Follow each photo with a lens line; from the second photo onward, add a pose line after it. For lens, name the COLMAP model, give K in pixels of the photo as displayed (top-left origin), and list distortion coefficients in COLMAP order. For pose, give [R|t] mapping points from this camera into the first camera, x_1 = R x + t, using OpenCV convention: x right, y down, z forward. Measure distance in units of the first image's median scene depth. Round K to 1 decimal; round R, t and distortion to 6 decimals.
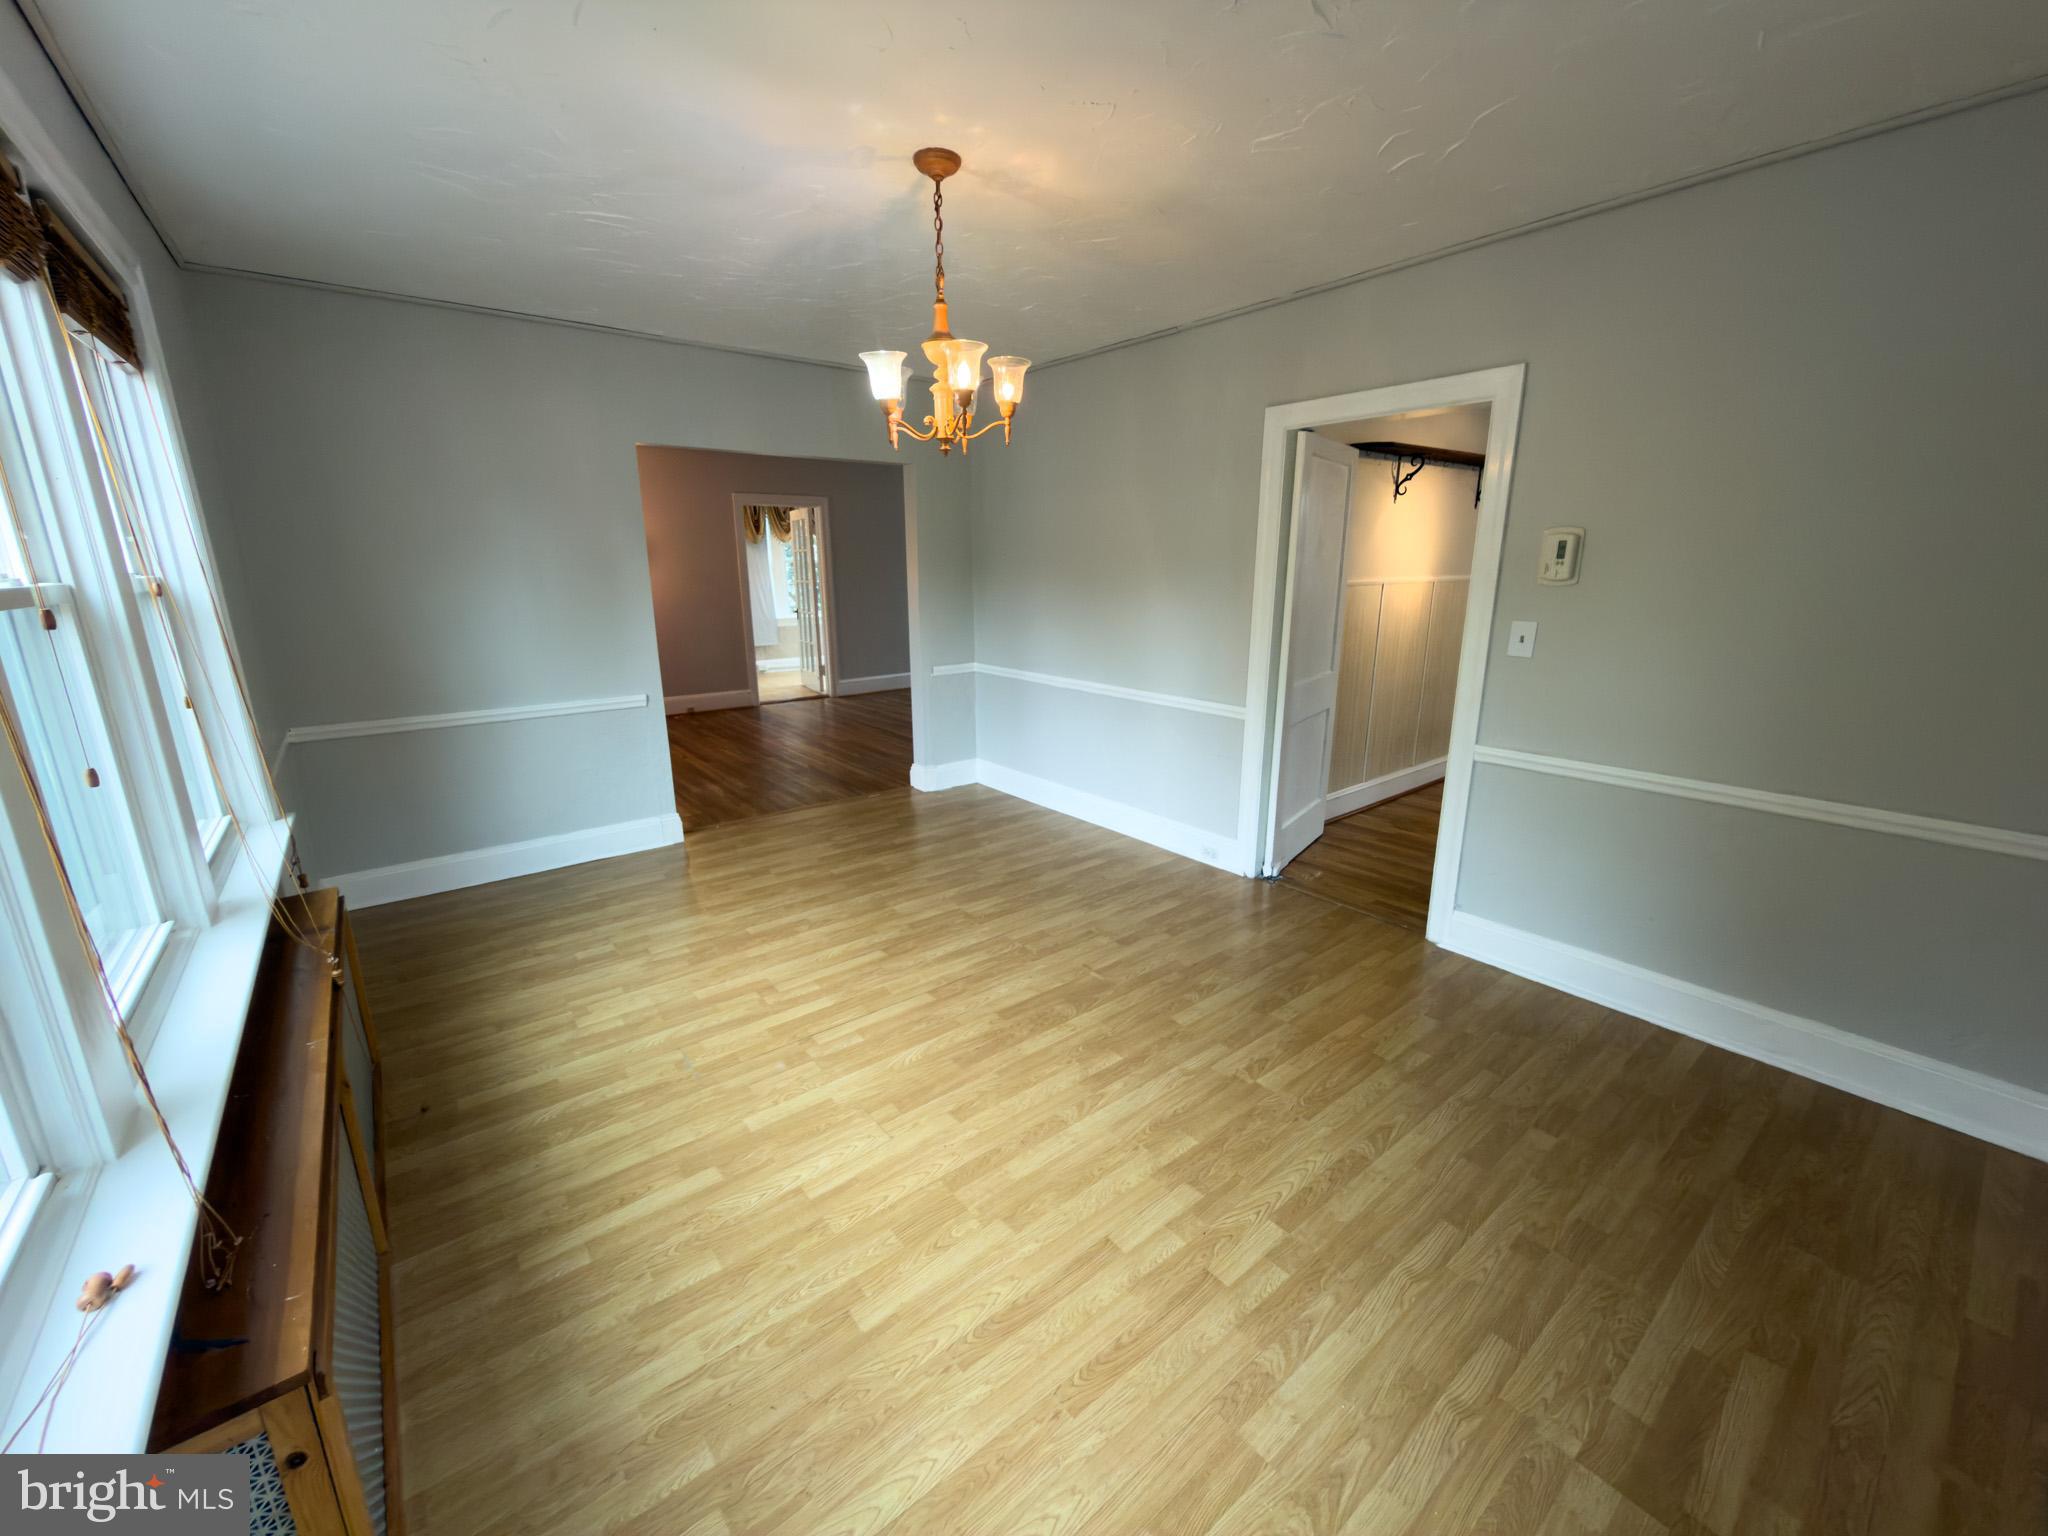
lens RADIAL K [[820.5, 0, 1023.8], [0, 820.5, 771.9], [0, 0, 1]] dist [-0.002645, 0.000902]
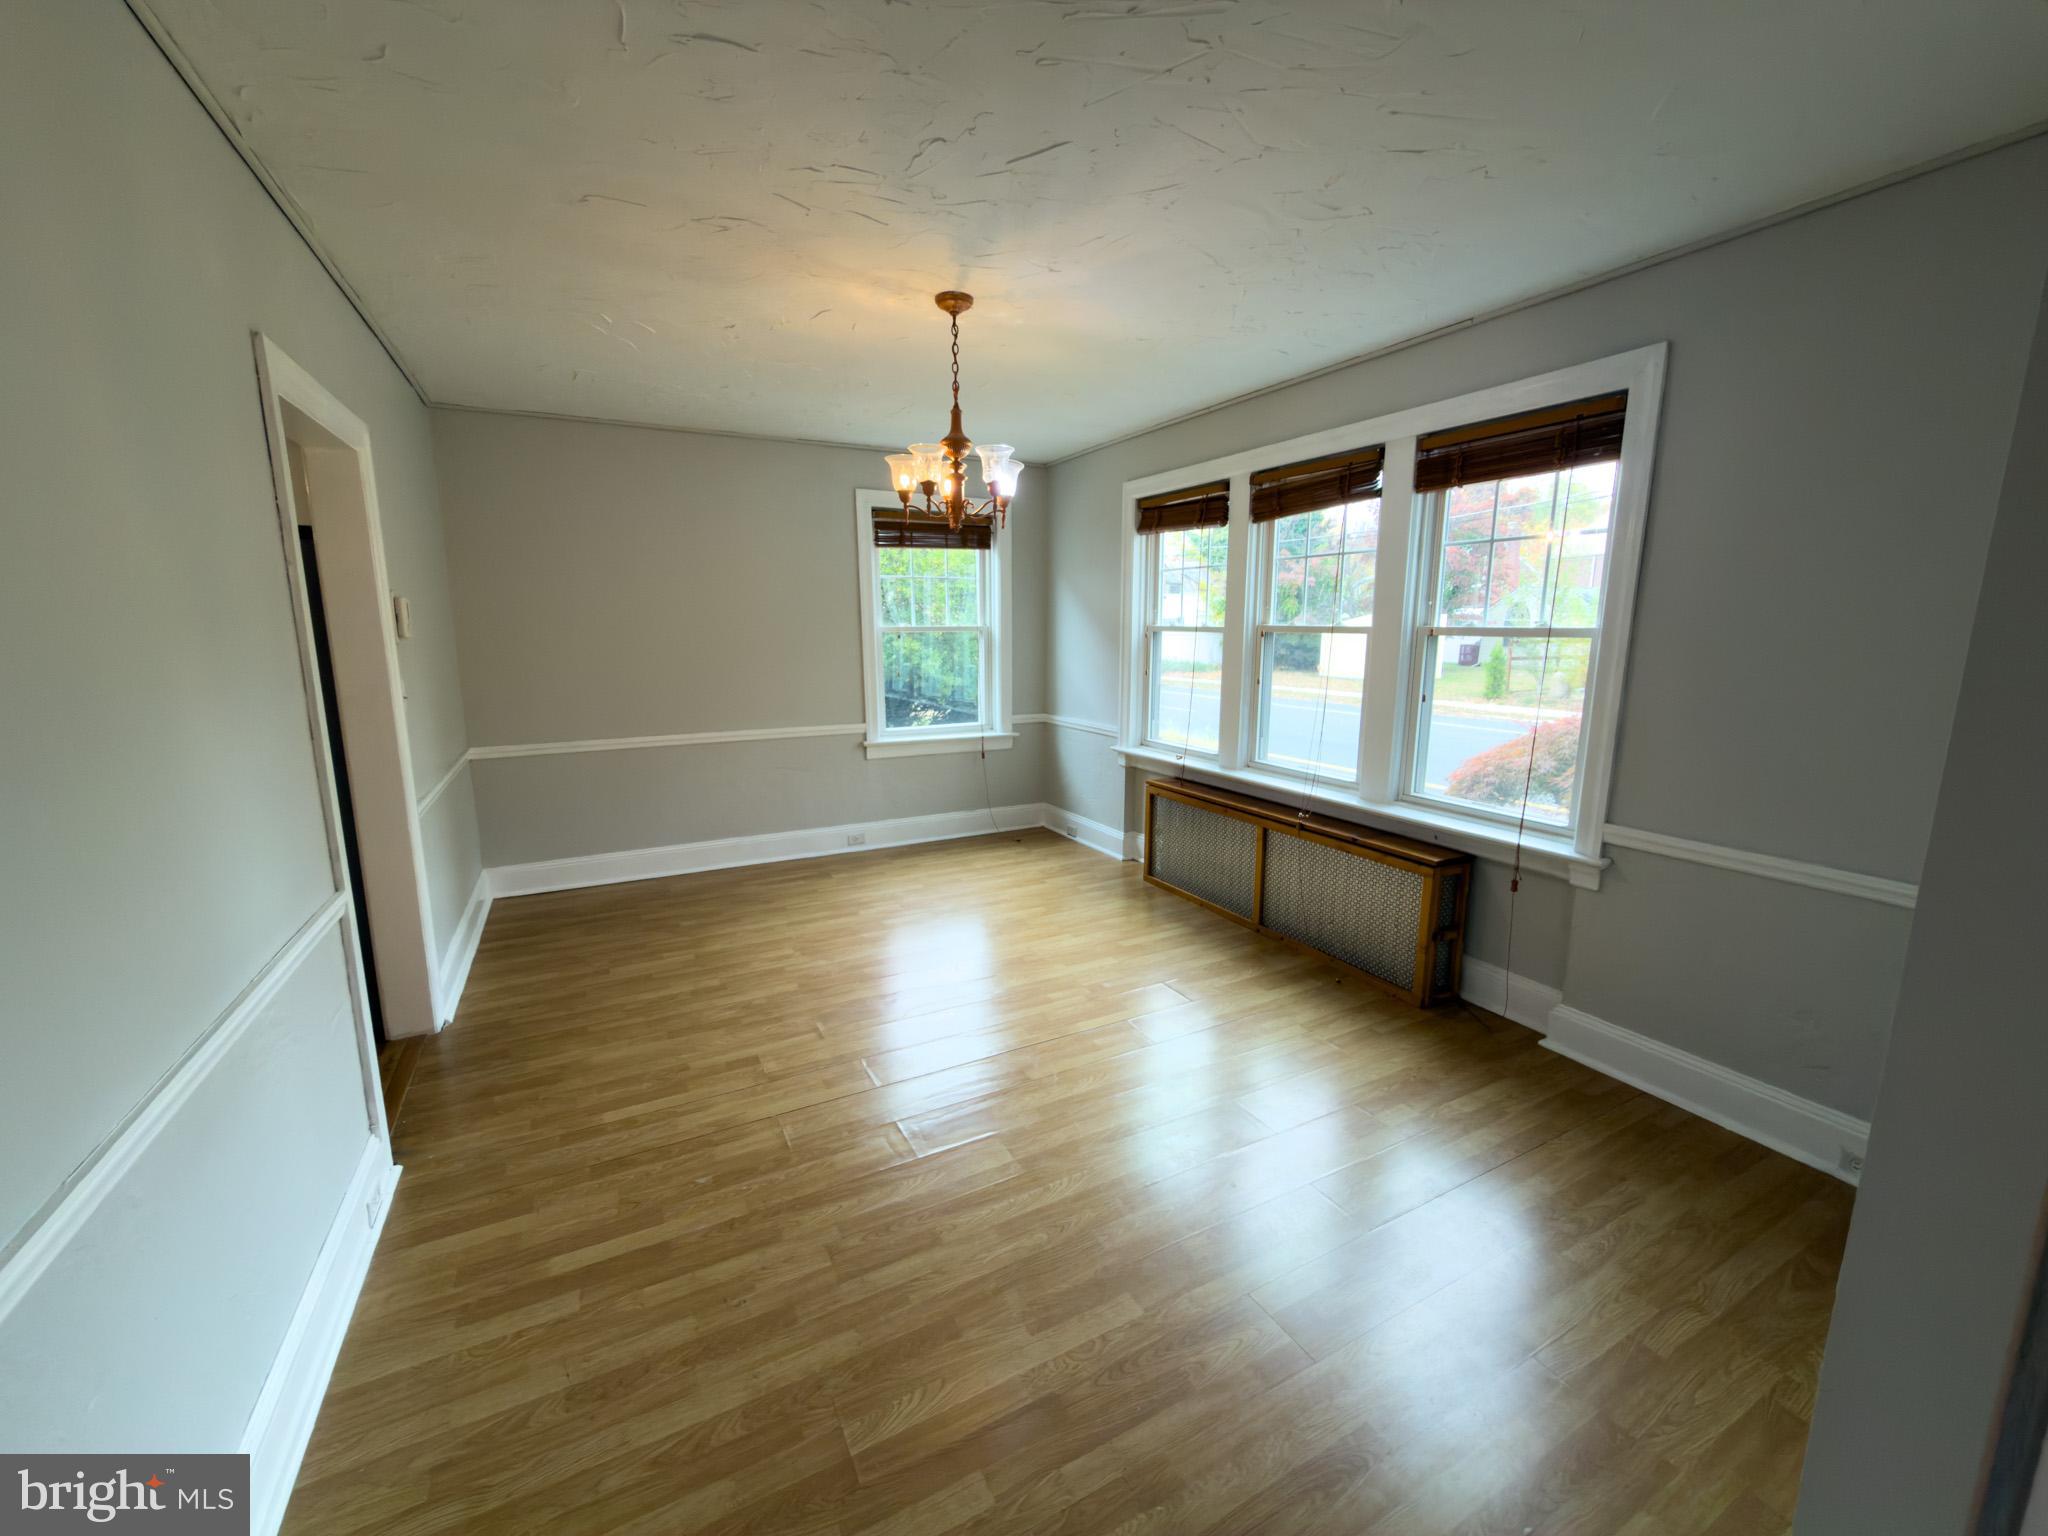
lens RADIAL K [[820.5, 0, 1026.1], [0, 820.5, 761.7], [0, 0, 1]] dist [-0.002645, 0.000902]
pose [[-0.983408, -0.027407, 0.179326, -0.394440], [0.048911, 0.911857, 0.407585, -0.533582], [-0.174691, 0.409593, -0.895386, 2.068906]]
